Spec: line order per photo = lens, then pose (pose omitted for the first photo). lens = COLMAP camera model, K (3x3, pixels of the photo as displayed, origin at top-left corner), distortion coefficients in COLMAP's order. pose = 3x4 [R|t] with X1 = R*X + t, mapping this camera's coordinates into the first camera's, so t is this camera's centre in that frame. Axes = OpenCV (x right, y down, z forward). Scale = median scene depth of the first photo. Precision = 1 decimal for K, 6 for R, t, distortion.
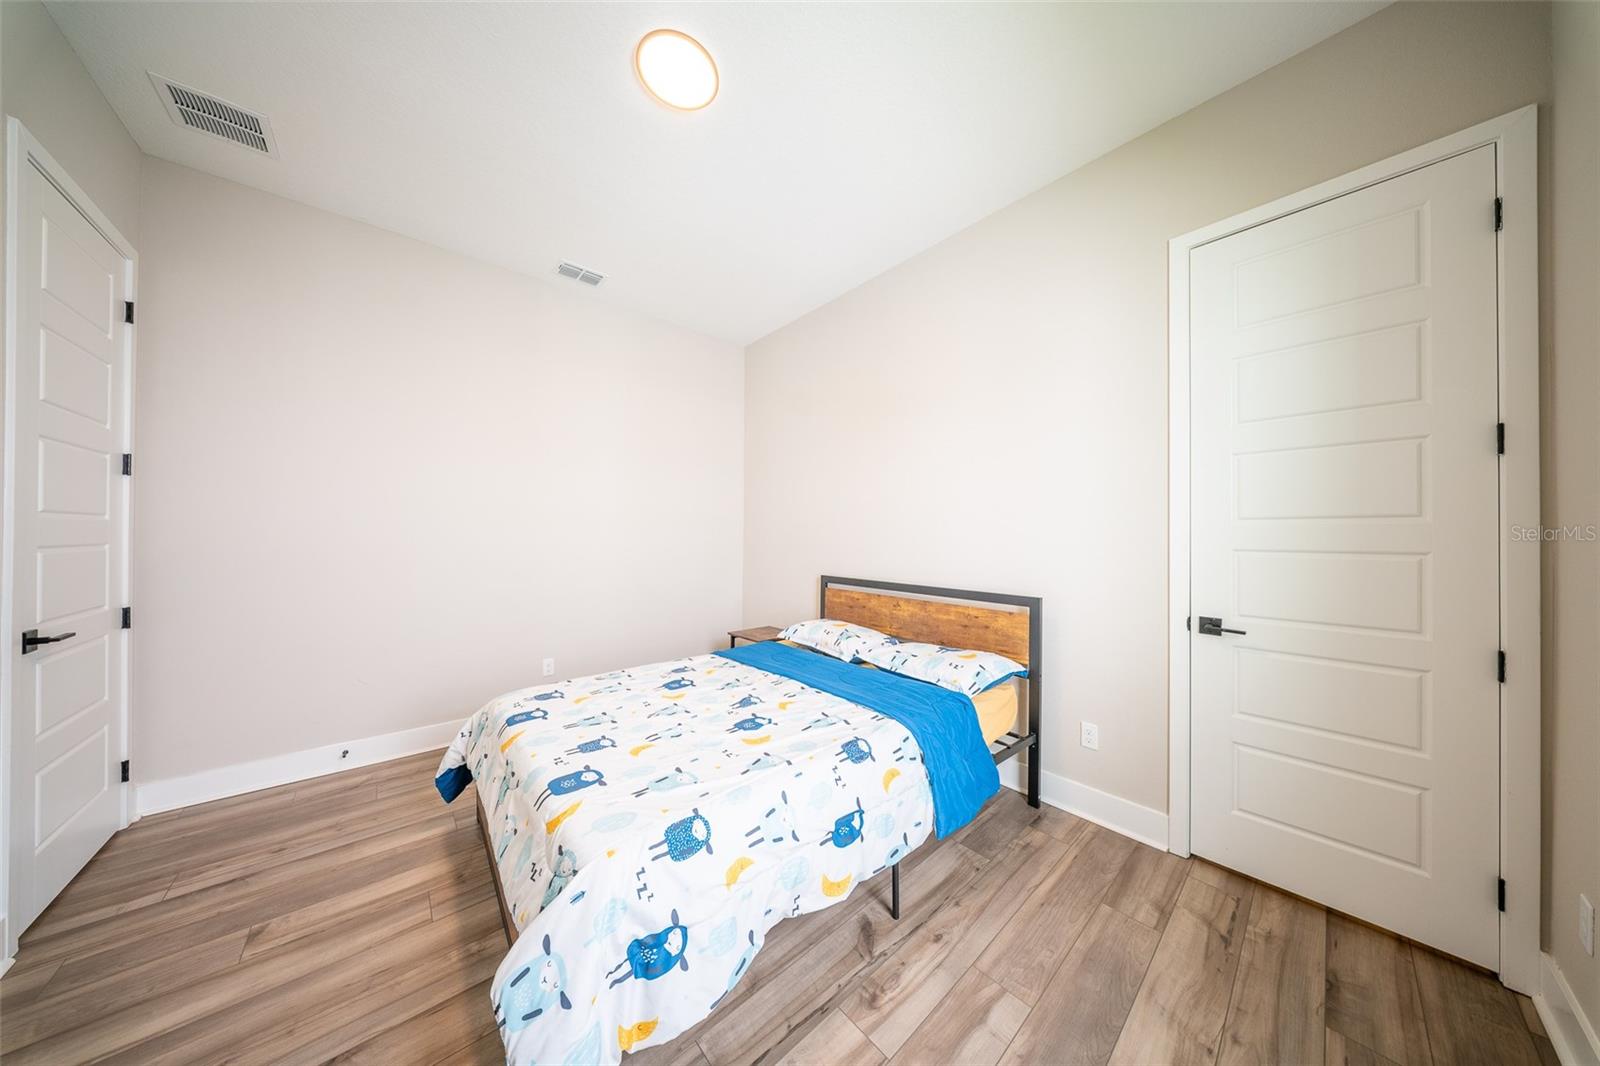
lens RADIAL K [[472.3, 0, 803.1], [0, 472.3, 532.7], [0, 0, 1]] dist [-0.000420, -0.000081]
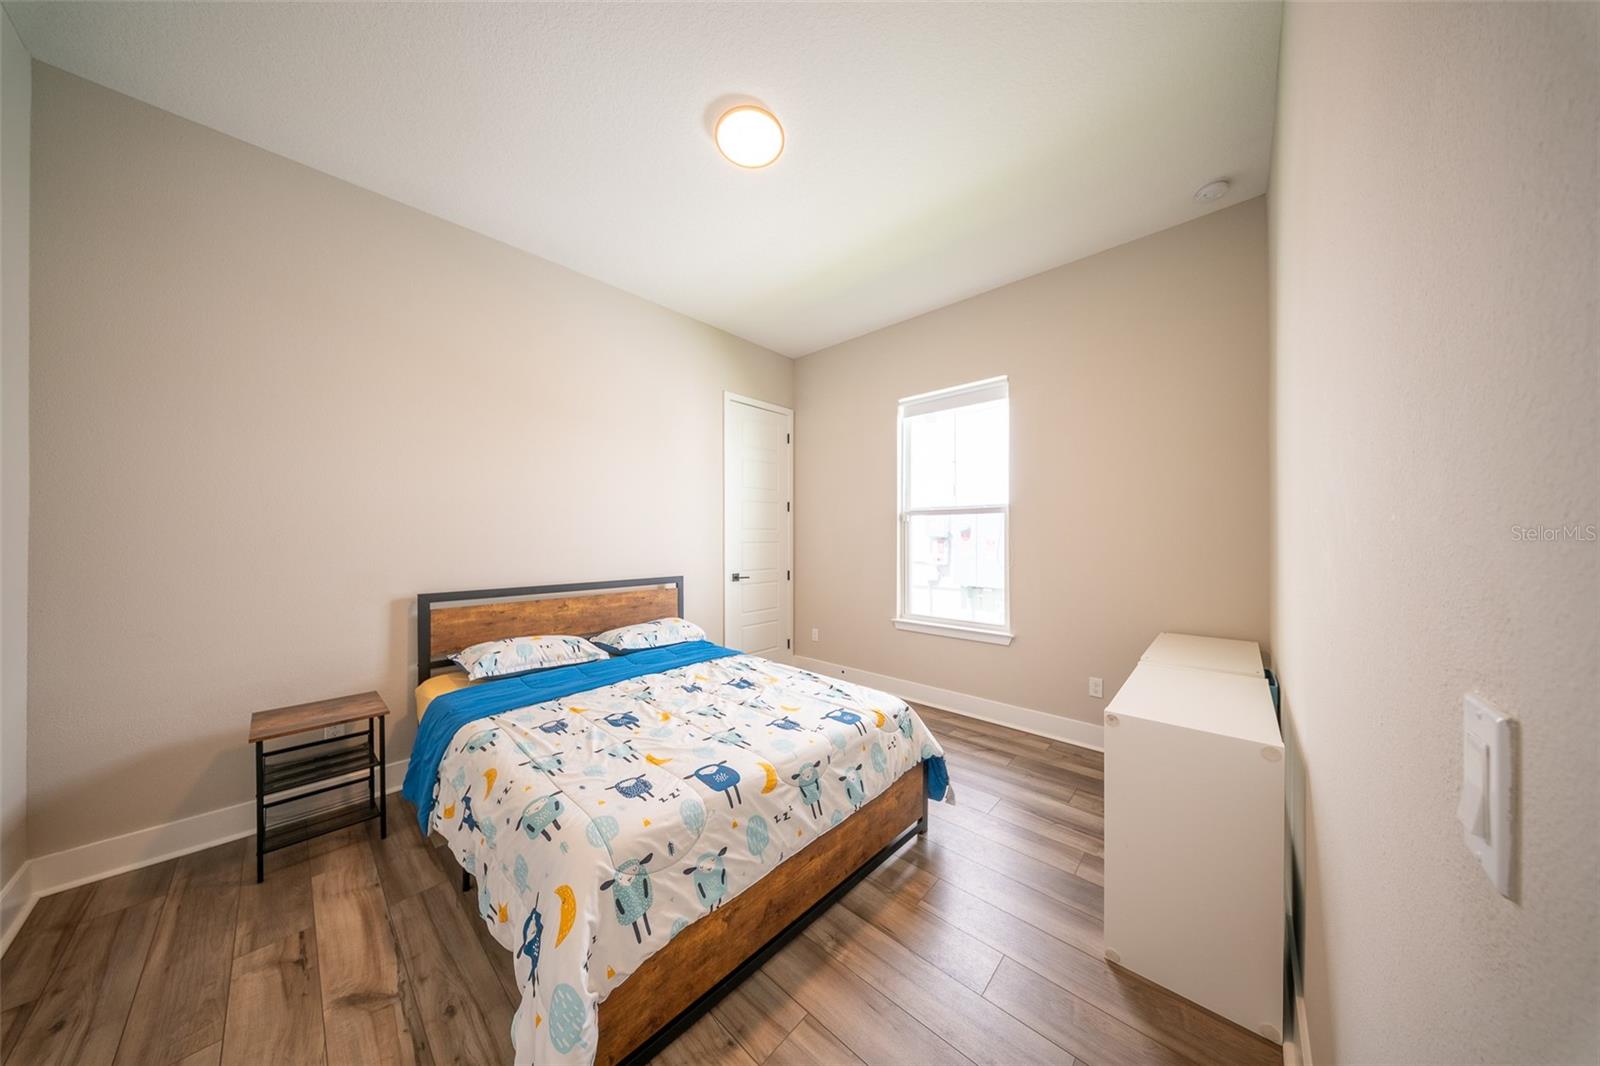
lens RADIAL K [[472.3, 0, 803.1], [0, 472.3, 532.7], [0, 0, 1]] dist [-0.000420, -0.000081]
pose [[-0.107280, 0.000607, 0.994229, -1.049430], [-0.003856, 0.999992, -0.001027, -0.006126], [-0.994221, -0.003943, -0.107277, 0.722320]]
